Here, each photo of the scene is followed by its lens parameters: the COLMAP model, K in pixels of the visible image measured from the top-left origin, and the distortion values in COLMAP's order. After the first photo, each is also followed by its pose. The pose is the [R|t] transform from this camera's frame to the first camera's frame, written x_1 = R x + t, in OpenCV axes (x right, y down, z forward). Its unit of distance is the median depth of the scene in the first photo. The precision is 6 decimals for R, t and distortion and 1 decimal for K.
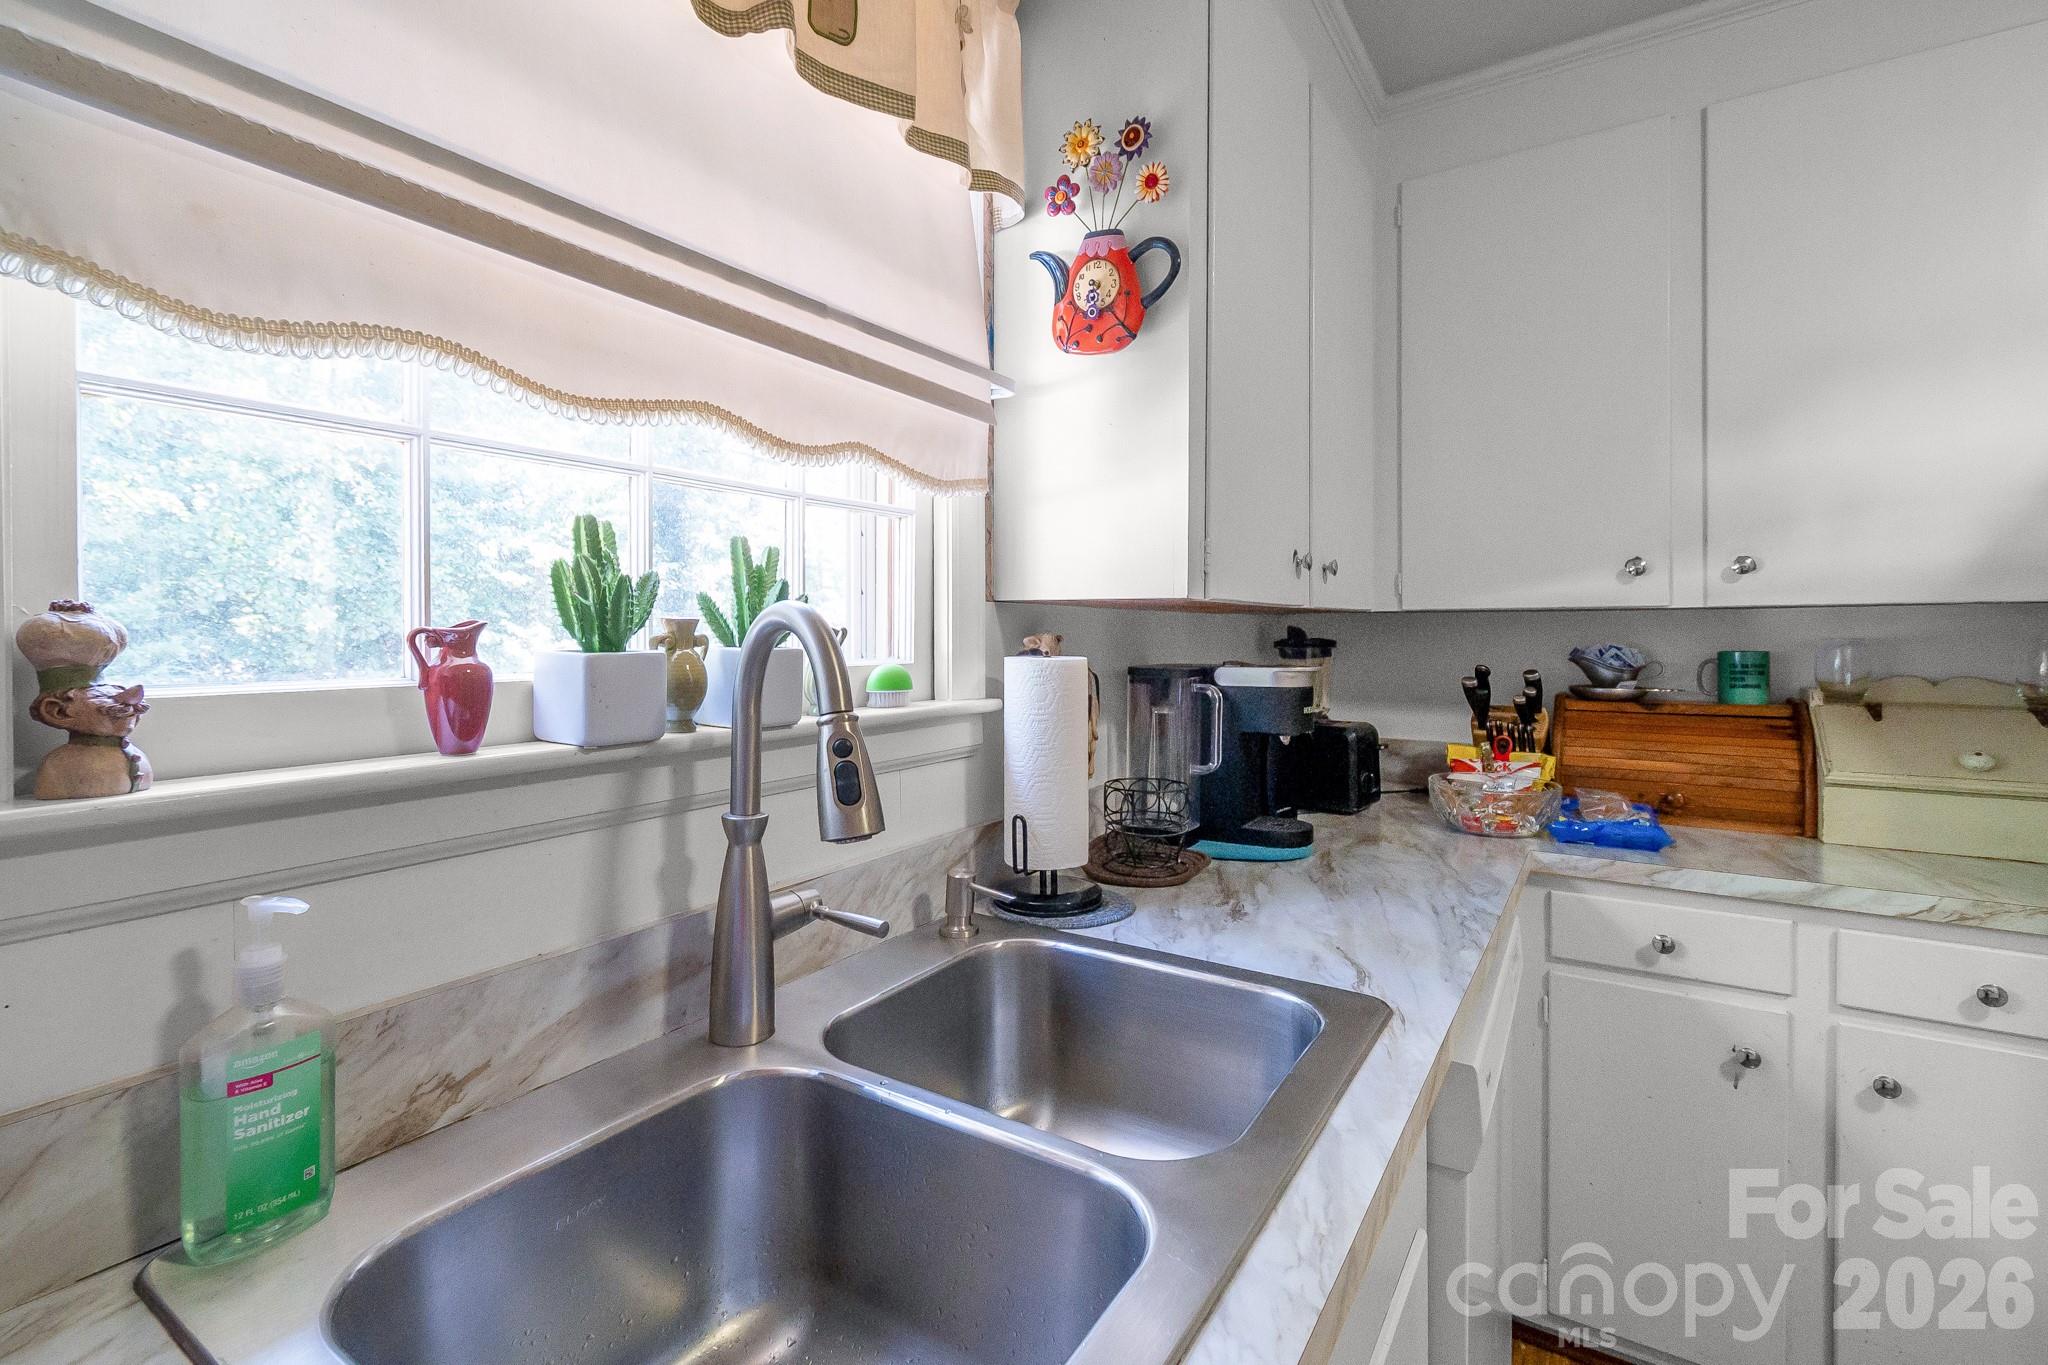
lens RADIAL K [[923.7, 0, 1019.1], [0, 923.7, 643.2], [0, 0, 1]] dist [0.001023, -0.000285]
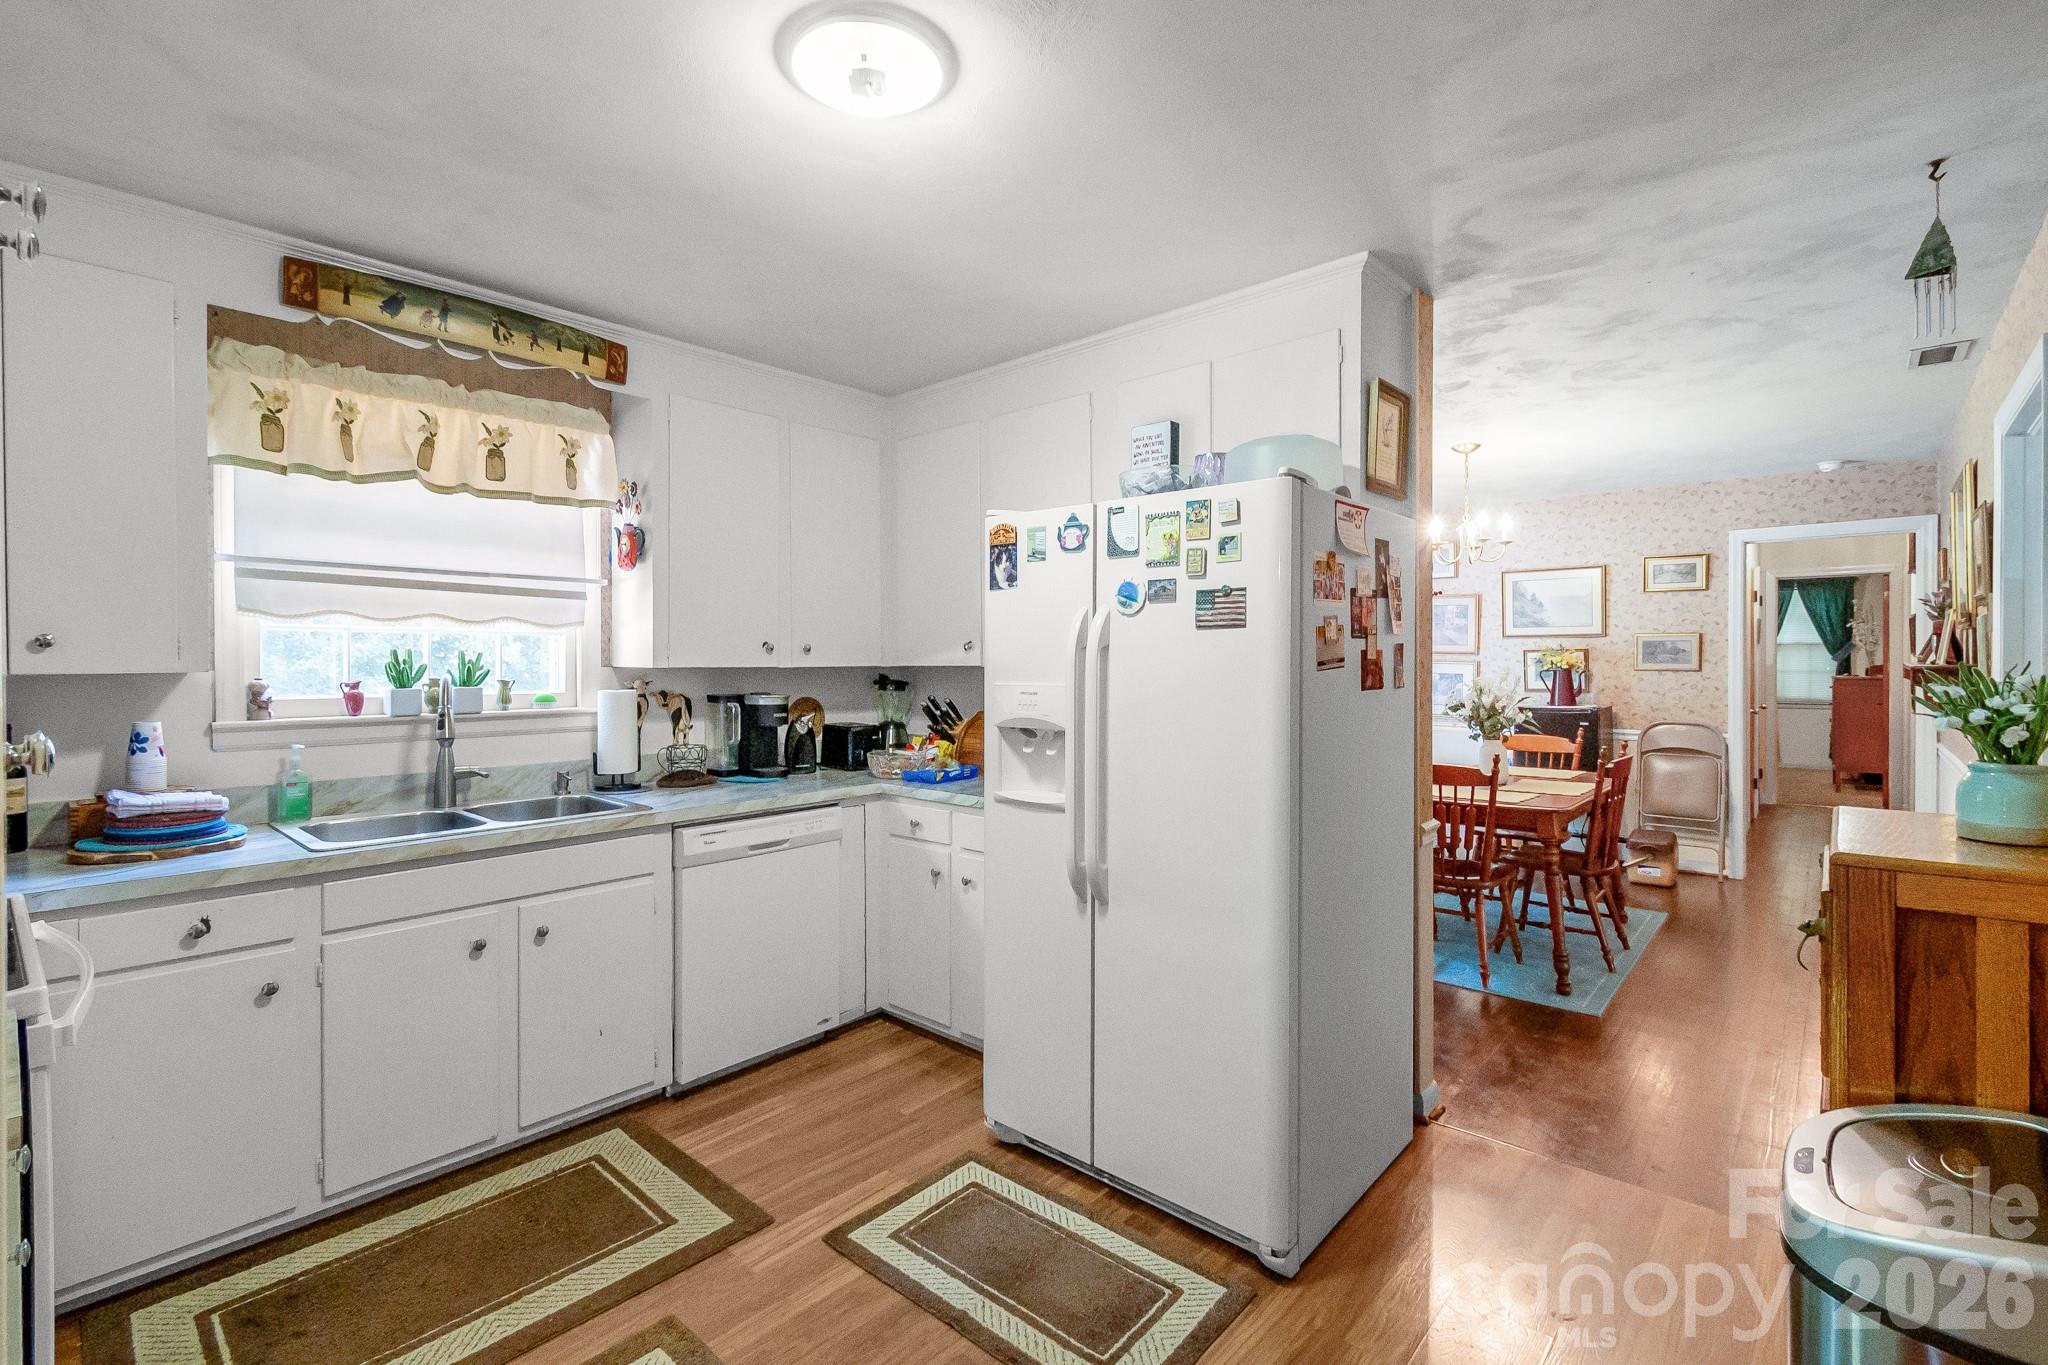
lens RADIAL K [[898.8, 0, 1032.8], [0, 898.8, 662.4], [0, 0, 1]] dist [-0.013360, -0.000272]
pose [[0.989391, 0.000993, -0.145275, 2.208081], [-0.002622, 0.999936, -0.011019, -0.054189], [0.145255, 0.011283, 0.989330, -1.817365]]
